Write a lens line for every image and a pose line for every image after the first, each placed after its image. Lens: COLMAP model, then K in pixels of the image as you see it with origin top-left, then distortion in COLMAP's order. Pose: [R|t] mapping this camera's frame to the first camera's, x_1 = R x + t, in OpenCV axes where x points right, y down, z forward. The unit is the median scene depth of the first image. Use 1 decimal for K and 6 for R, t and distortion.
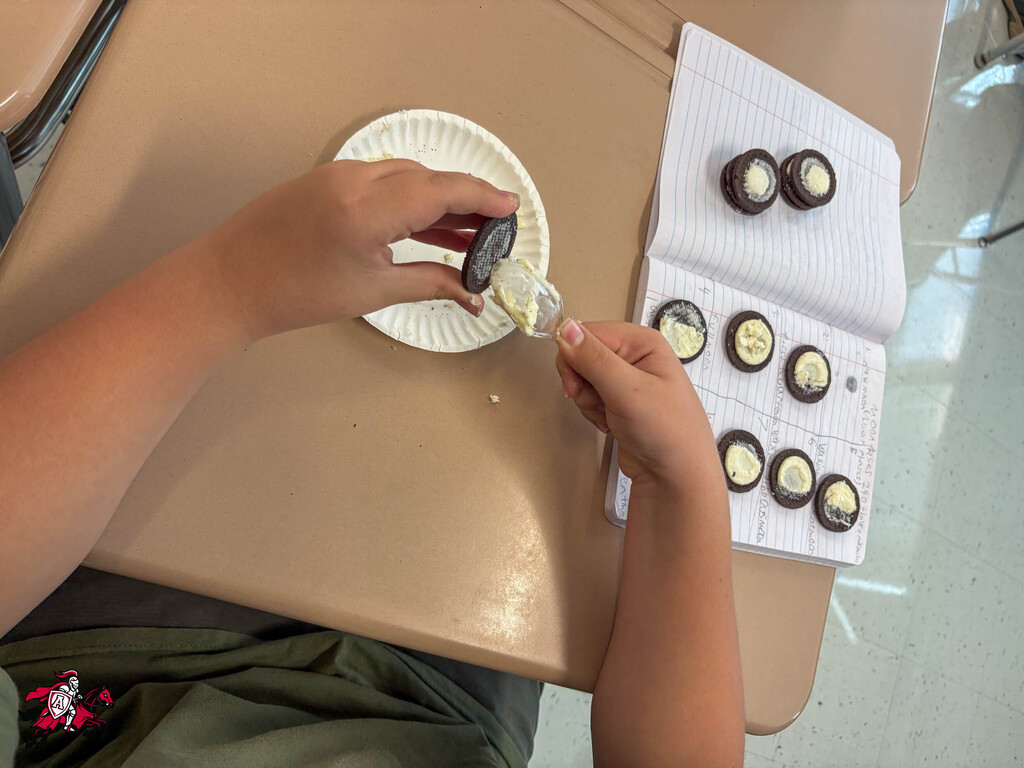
lens RADIAL K [[842.5, 0, 514.5], [0, 842.5, 388.1], [0, 0, 1]] dist [0.026800, -0.010868]
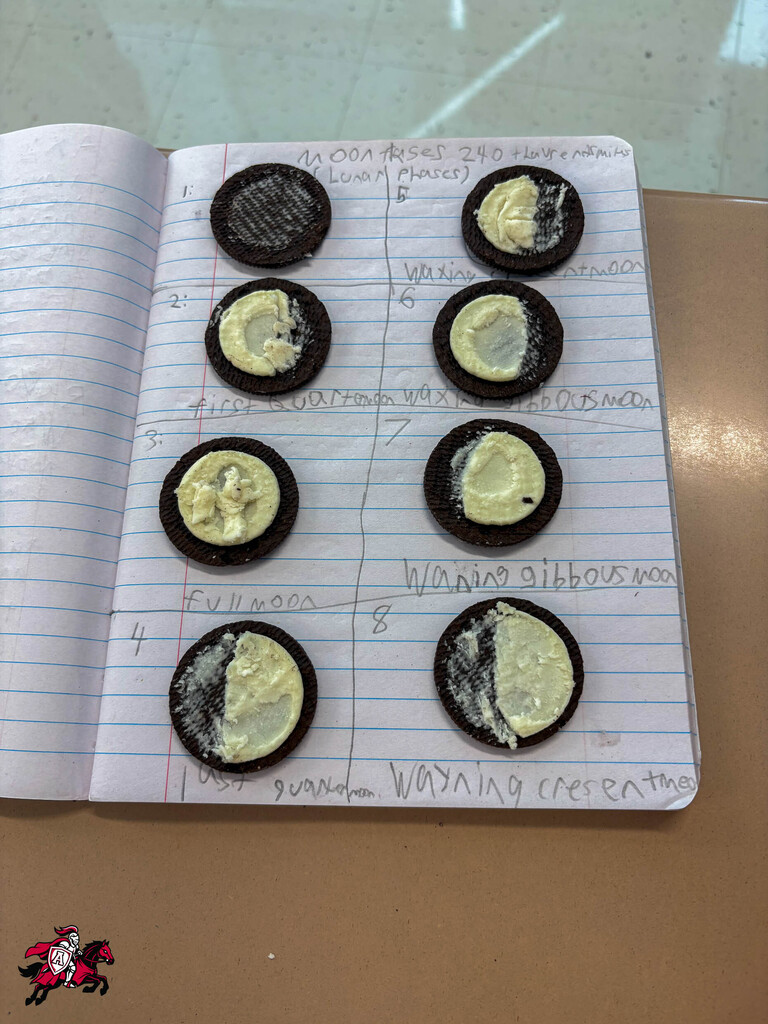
lens RADIAL K [[842.5, 0, 379.3], [0, 842.5, 515.7], [0, 0, 1]] dist [0.026800, -0.010868]
pose [[-0.181492, -0.969659, -0.163775, 0.320949], [0.978176, -0.195140, 0.071366, -0.009524], [-0.101159, -0.147248, 0.983913, 0.528404]]
